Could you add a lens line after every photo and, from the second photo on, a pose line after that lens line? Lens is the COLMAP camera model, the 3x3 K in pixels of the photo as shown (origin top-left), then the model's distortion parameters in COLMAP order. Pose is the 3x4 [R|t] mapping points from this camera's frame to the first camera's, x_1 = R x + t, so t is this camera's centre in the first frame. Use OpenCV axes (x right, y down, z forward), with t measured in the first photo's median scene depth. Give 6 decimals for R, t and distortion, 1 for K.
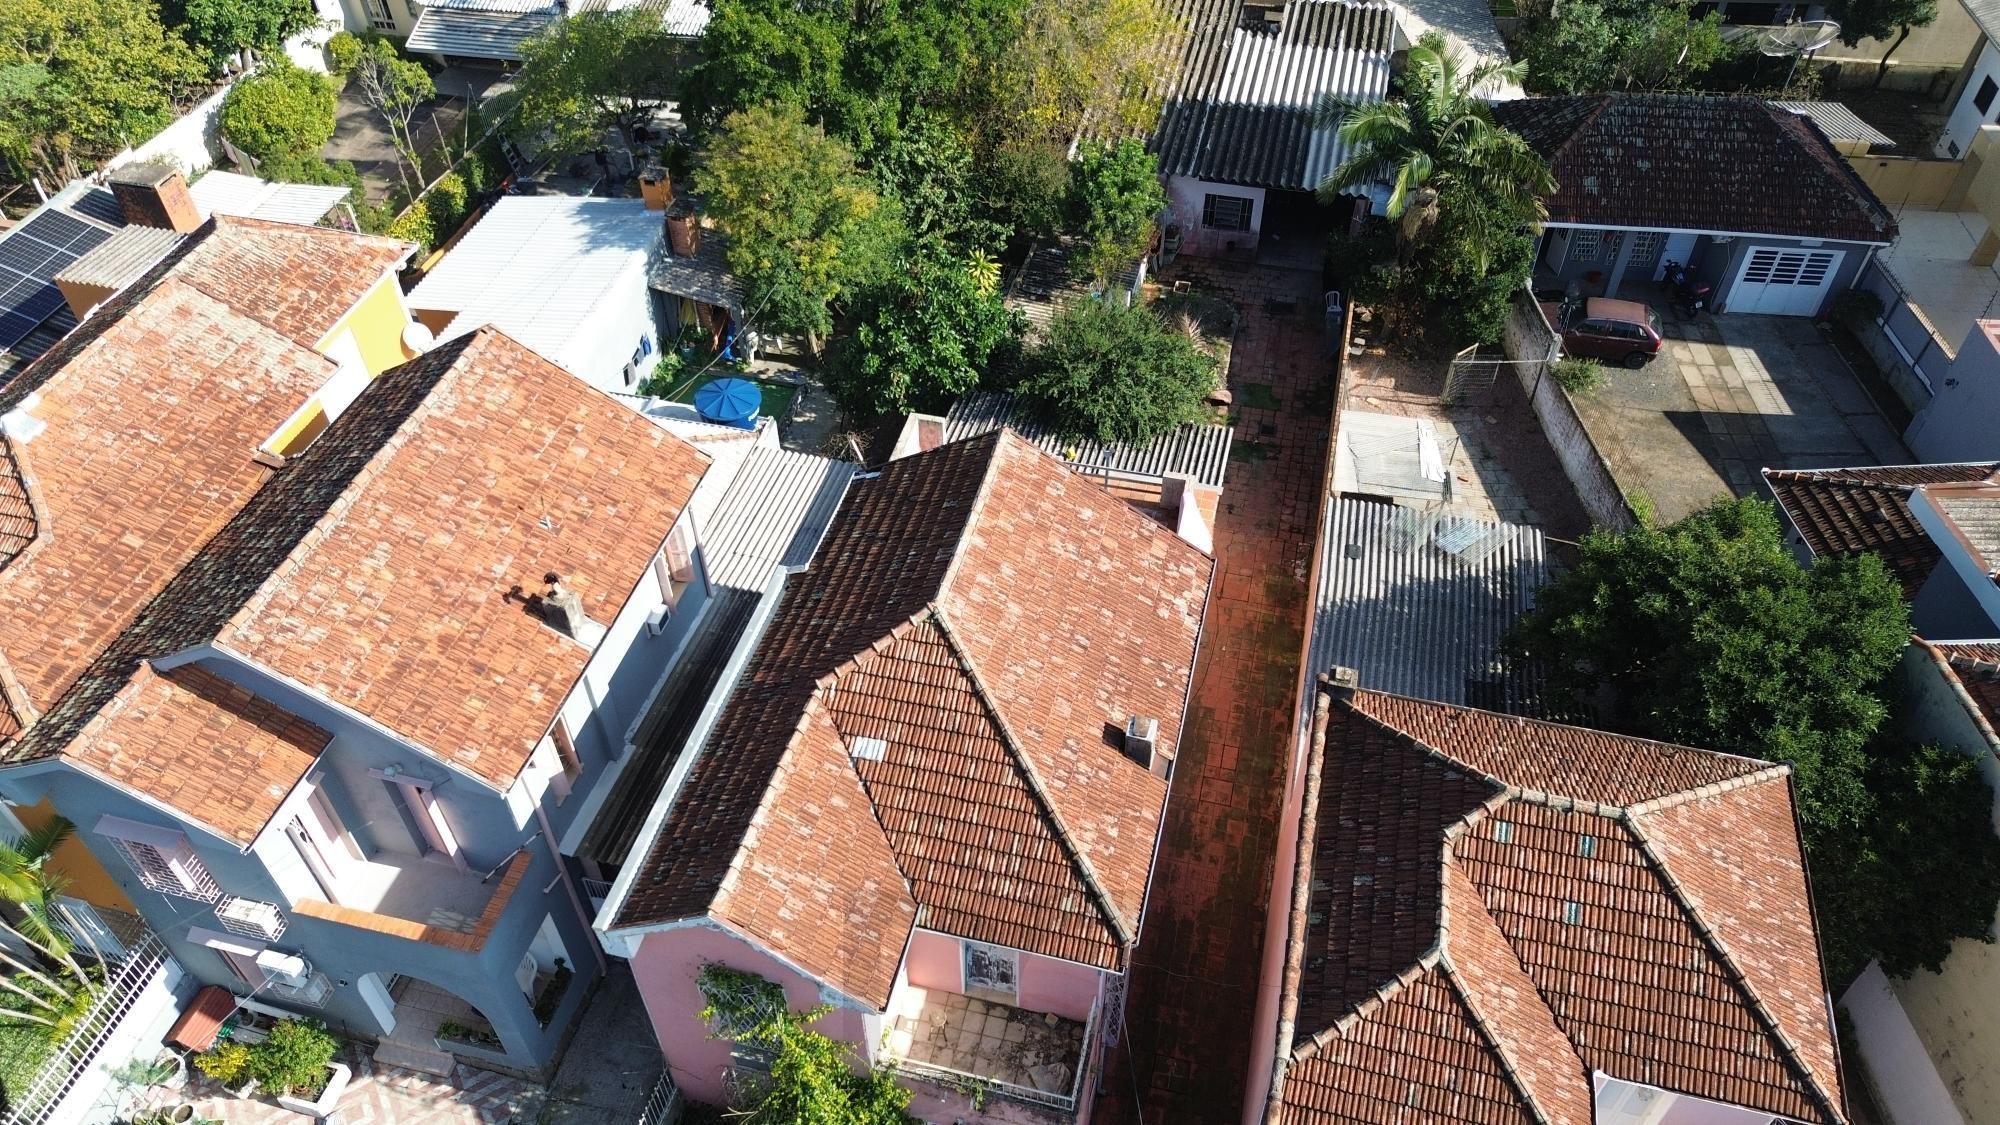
lens RADIAL K [[1418.7, 0, 1003.3], [0, 1418.7, 561.8], [0, 0, 1]] dist [0.054528, -0.042973]
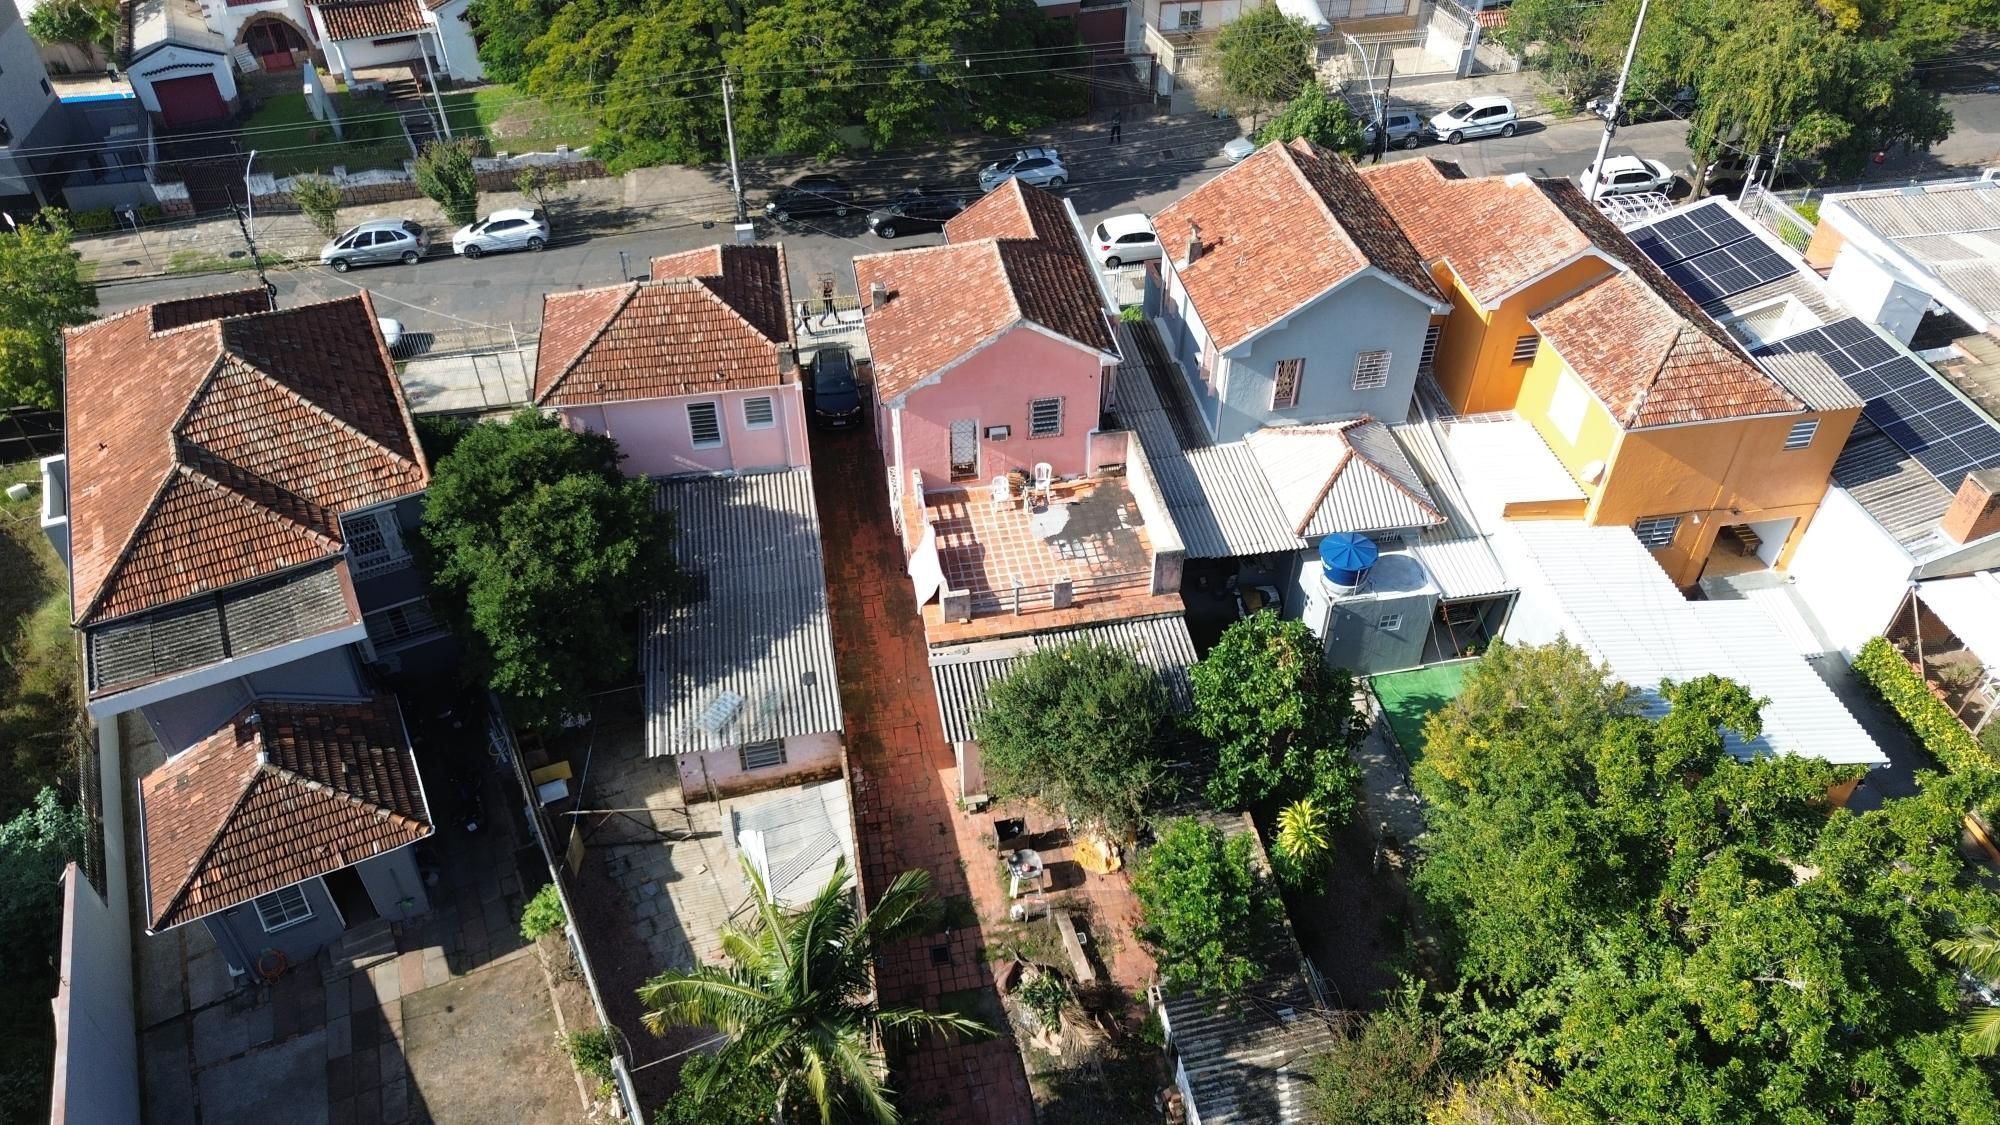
lens RADIAL K [[1422.9, 0, 1002.2], [0, 1422.9, 556.2], [0, 0, 1]] dist [0.073864, -0.068519]
pose [[-0.912063, 0.272354, -0.306535, 0.583366], [-0.288025, 0.106570, 0.951675, -1.585161], [0.291860, 0.956277, -0.018754, 1.315866]]
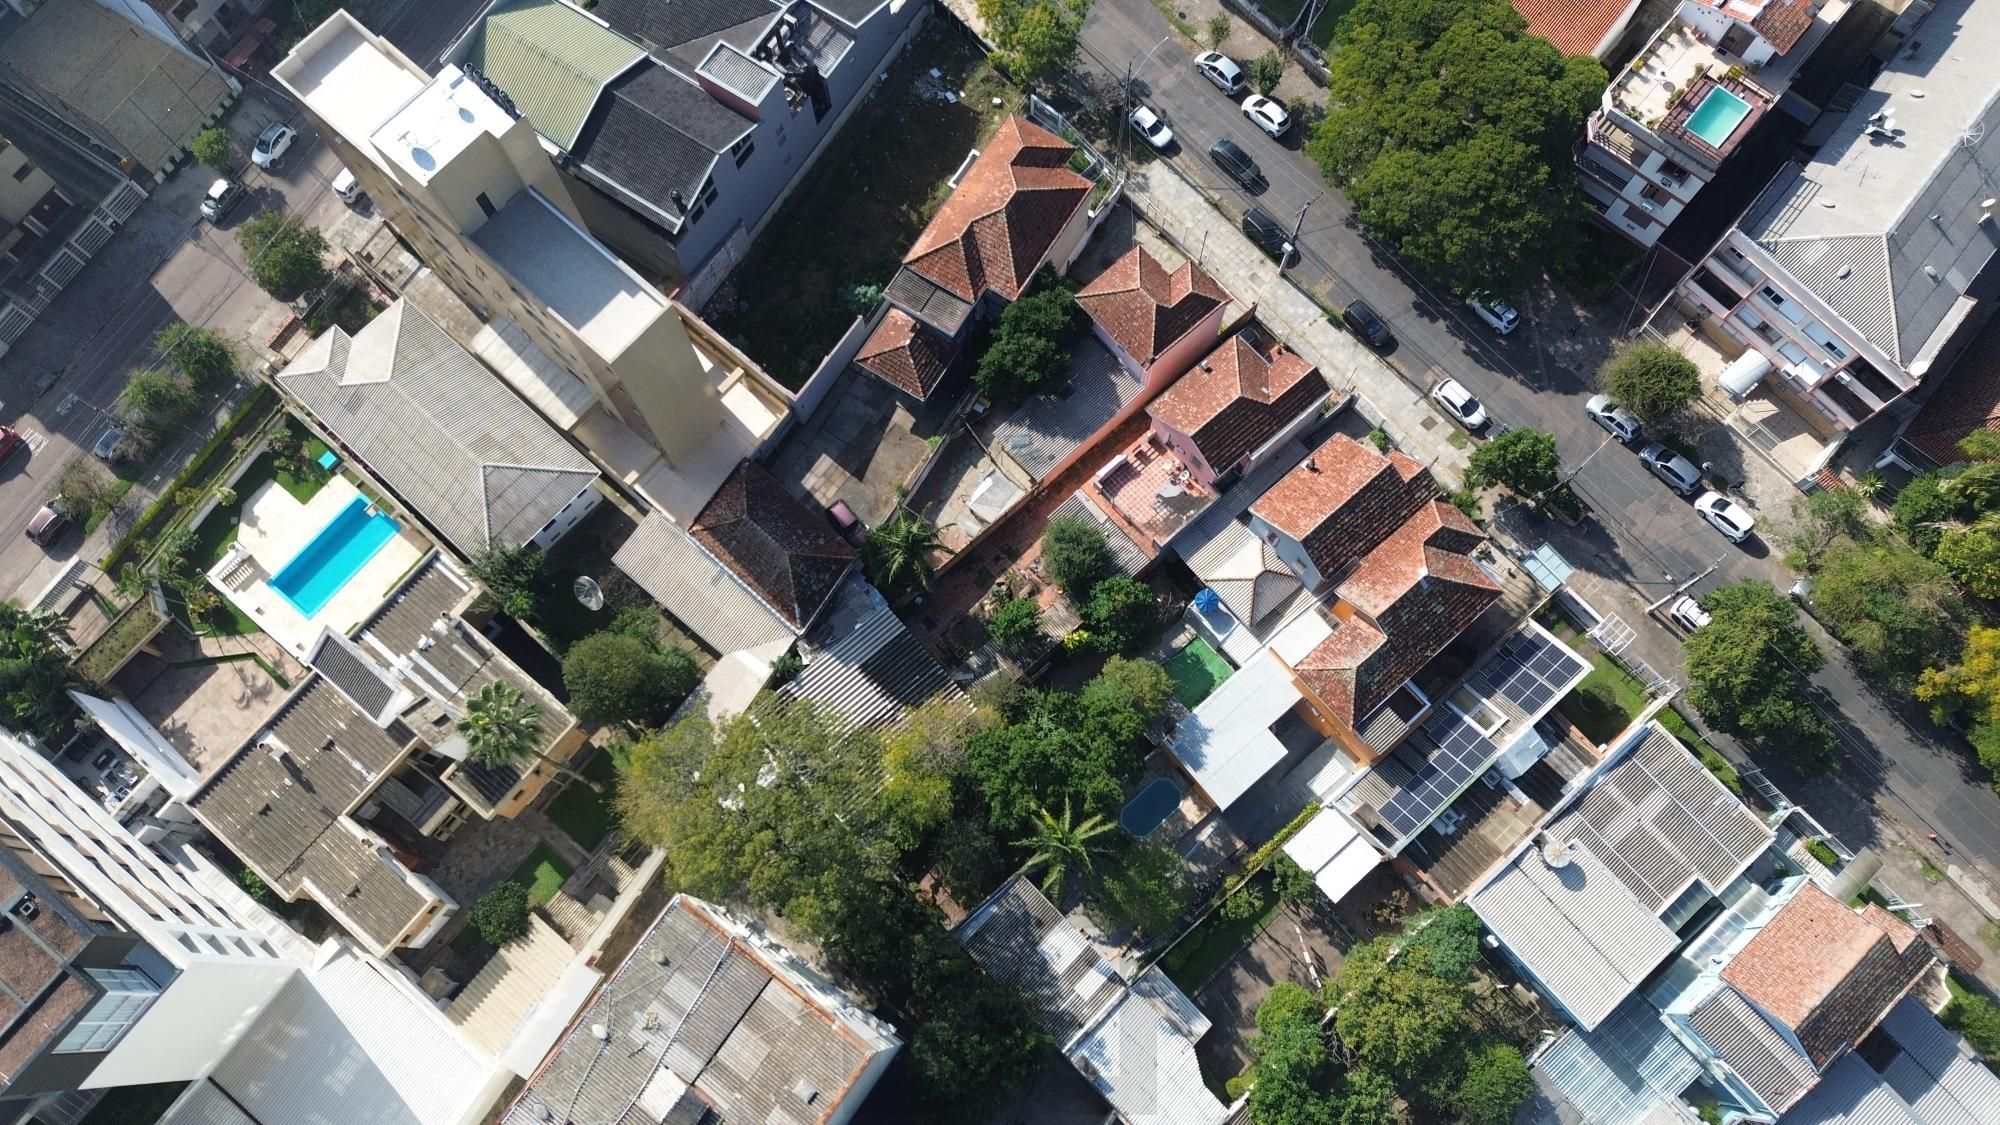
lens RADIAL K [[1422.9, 0, 1002.2], [0, 1422.9, 556.2], [0, 0, 1]] dist [0.073864, -0.068519]
pose [[-0.819857, -0.541943, 0.184746, -0.463584], [0.416425, -0.342933, 0.842014, -3.626269], [-0.392968, 0.767264, 0.506835, -0.452021]]
